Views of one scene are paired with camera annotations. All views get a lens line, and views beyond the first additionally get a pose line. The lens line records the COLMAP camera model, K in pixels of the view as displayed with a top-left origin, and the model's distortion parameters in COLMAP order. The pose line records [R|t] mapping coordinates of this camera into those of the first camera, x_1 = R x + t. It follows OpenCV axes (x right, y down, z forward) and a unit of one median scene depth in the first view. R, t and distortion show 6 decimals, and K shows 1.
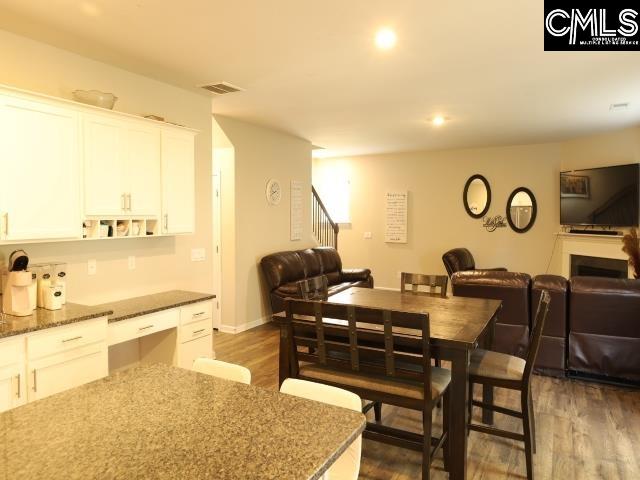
lens RADIAL K [[438.9, 0, 317.6], [0, 438.9, 235.2], [0, 0, 1]] dist [-0.008427, -0.002334]
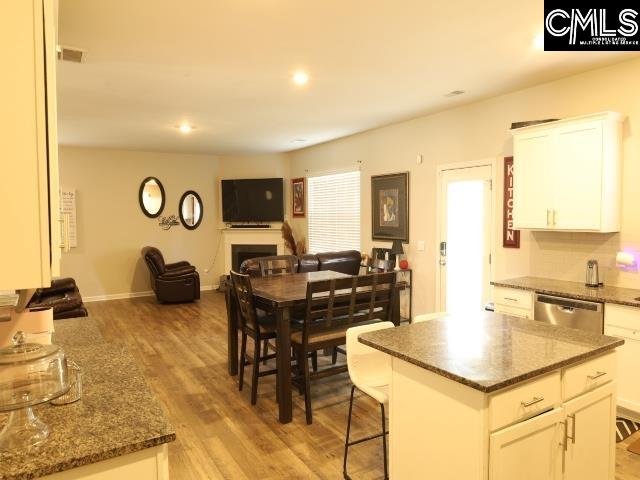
lens RADIAL K [[438.9, 0, 317.6], [0, 438.9, 235.2], [0, 0, 1]] dist [-0.008427, -0.002334]
pose [[0.502038, -0.047435, 0.863544, -0.404201], [0.053499, 0.998286, 0.023734, -0.000738], [-0.863189, 0.034284, 0.503715, 0.133253]]
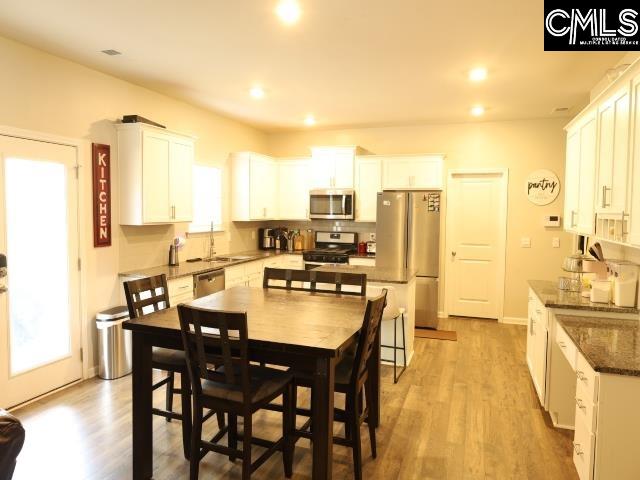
lens RADIAL K [[438.9, 0, 317.6], [0, 438.9, 235.2], [0, 0, 1]] dist [-0.008427, -0.002334]
pose [[-0.986926, -0.004454, -0.161113, 0.230461], [-0.022322, 0.993762, 0.109264, -0.044719], [0.159621, 0.111432, -0.980869, 0.988469]]
